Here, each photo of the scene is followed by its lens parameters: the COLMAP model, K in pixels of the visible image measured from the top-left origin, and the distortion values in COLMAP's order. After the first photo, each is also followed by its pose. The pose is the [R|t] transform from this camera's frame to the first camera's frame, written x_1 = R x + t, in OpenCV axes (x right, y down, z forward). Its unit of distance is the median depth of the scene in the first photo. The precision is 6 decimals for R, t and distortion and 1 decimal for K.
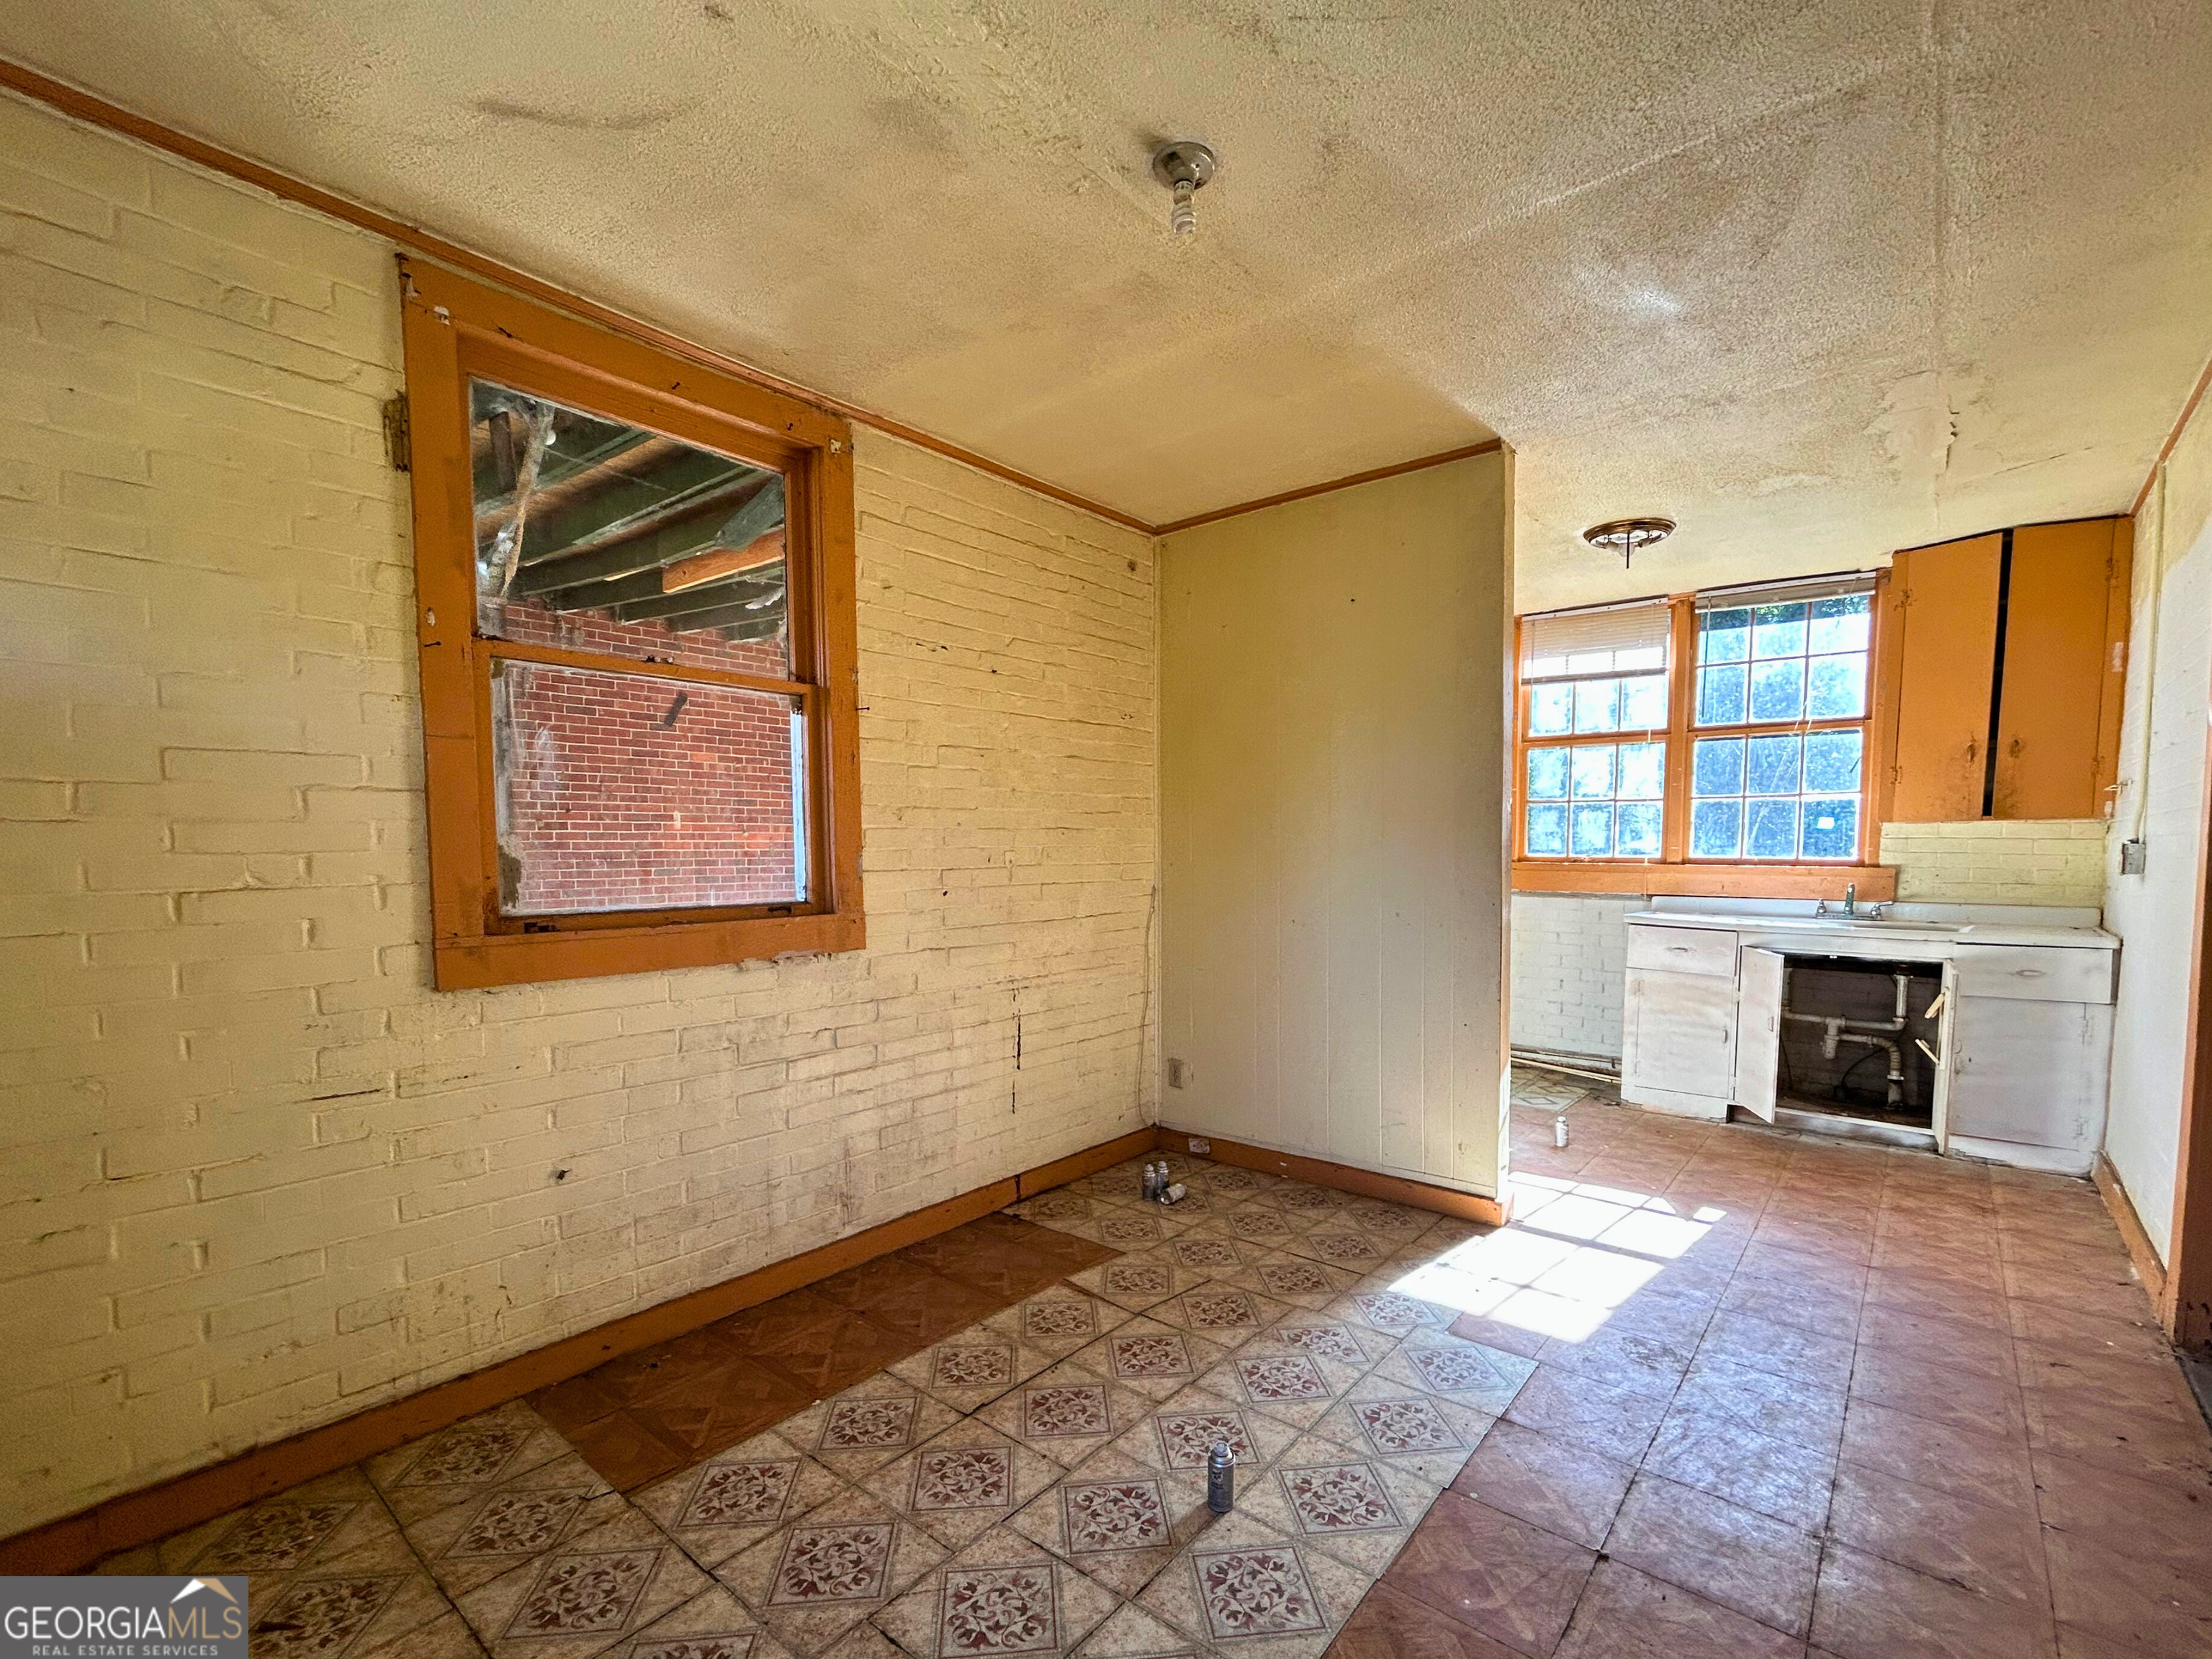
lens RADIAL K [[1005.5, 0, 1107.6], [0, 1005.5, 908.7], [0, 0, 1]] dist [-0.000782, 0.001739]
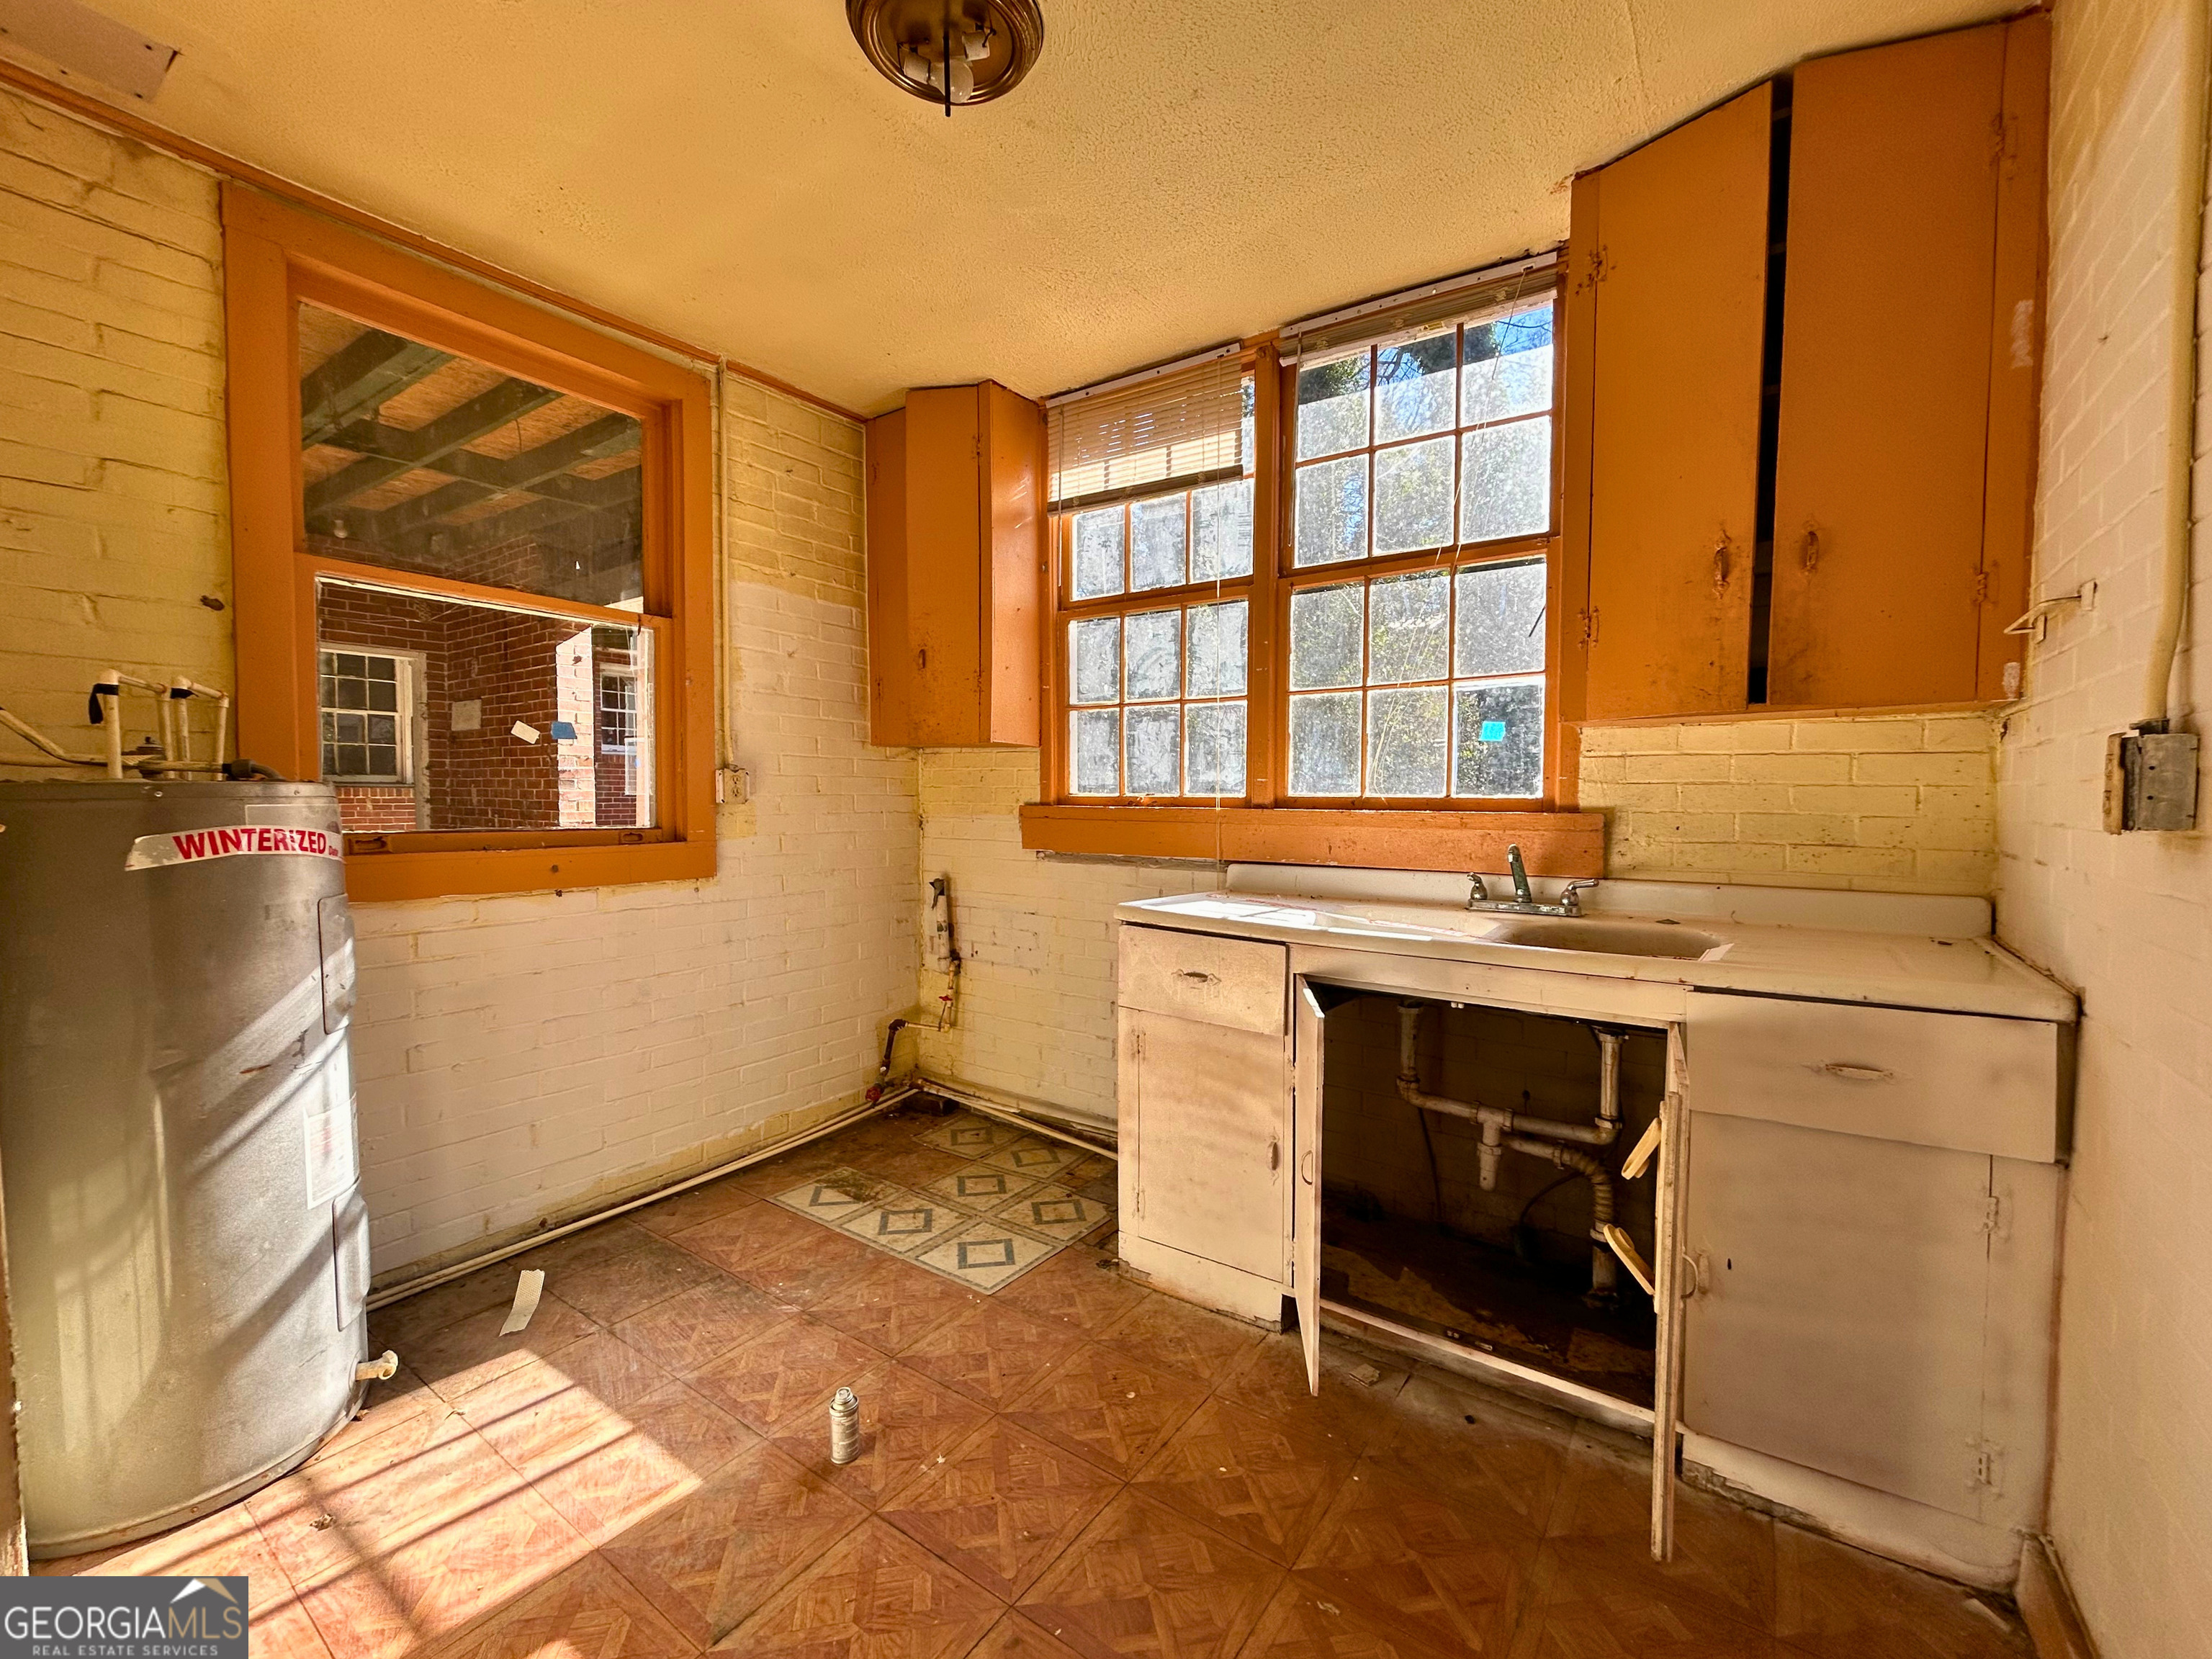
lens RADIAL K [[927.6, 0, 1106.0], [0, 927.6, 829.5], [0, 0, 1]] dist [-0.000871, -0.000397]
pose [[0.997234, -0.002036, 0.074293, 0.479548], [0.004015, 0.999641, -0.026497, -0.020212], [-0.074212, 0.026722, 0.996884, 0.528757]]
